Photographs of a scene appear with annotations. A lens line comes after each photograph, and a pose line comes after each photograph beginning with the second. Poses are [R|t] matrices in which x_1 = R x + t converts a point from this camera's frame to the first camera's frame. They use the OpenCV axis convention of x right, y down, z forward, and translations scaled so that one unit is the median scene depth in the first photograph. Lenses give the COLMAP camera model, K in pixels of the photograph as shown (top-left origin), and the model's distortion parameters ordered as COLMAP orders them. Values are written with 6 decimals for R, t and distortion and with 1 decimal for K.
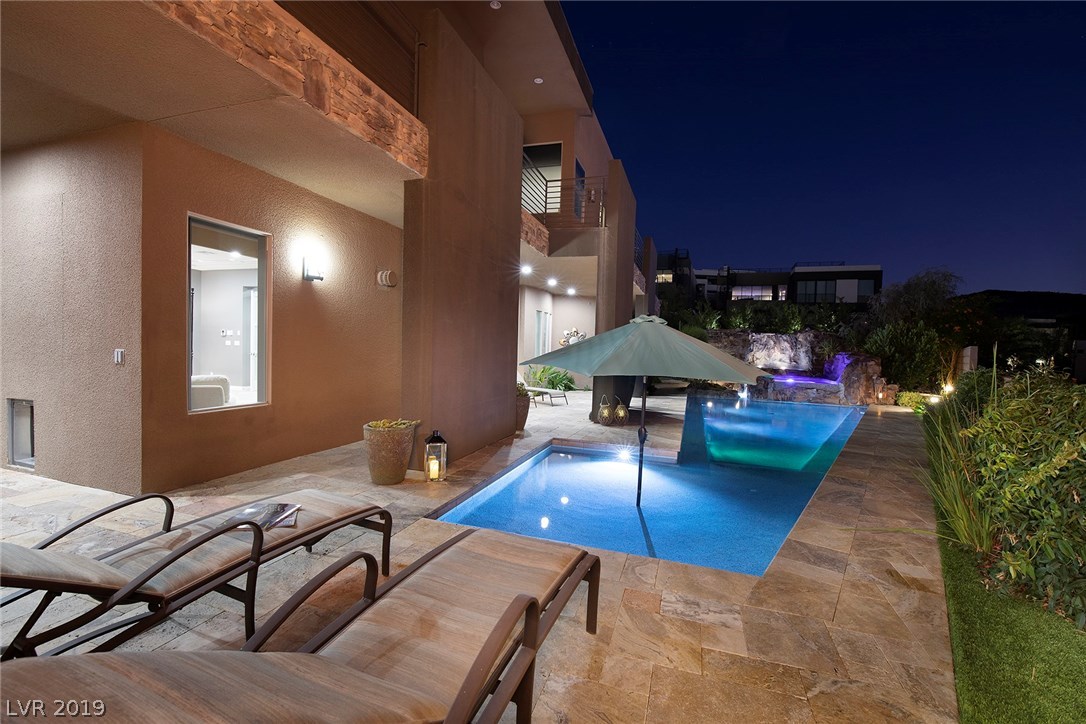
lens RADIAL K [[477.6, 0, 539.2], [0, 477.6, 358.5], [0, 0, 1]] dist [0.001549, -0.000027]
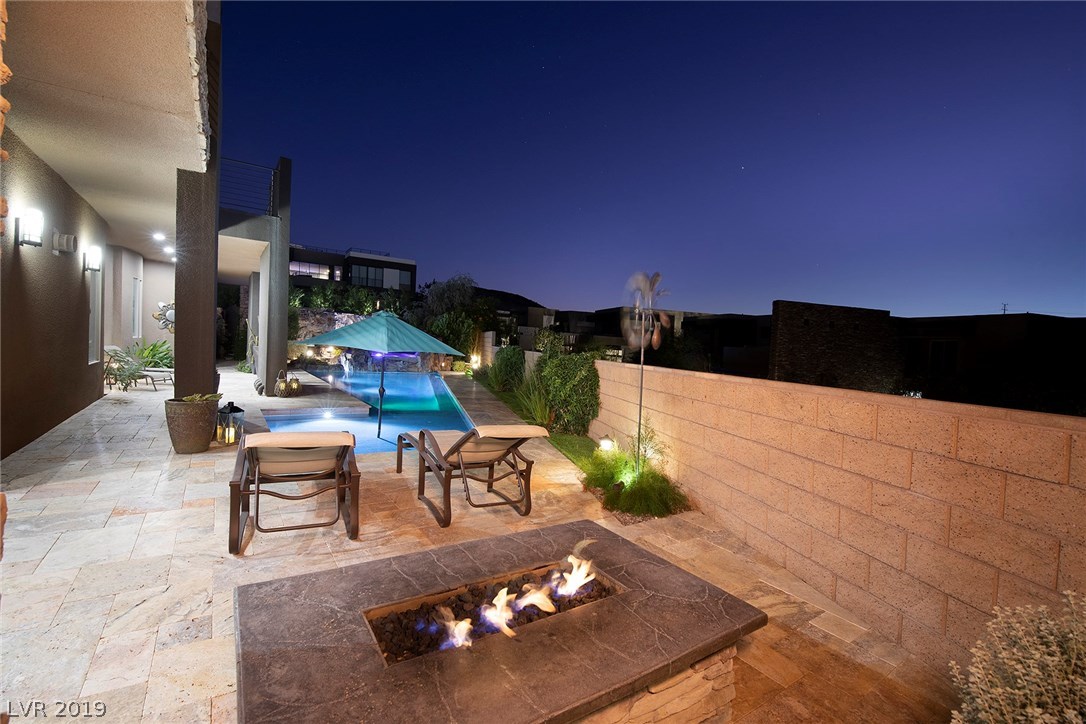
lens RADIAL K [[477.6, 0, 539.2], [0, 477.6, 358.5], [0, 0, 1]] dist [0.001549, -0.000027]
pose [[0.623101, -0.021403, 0.781848, -0.129593], [-0.018804, 0.998927, 0.042331, -0.003118], [-0.781915, -0.041078, 0.622030, -0.060864]]
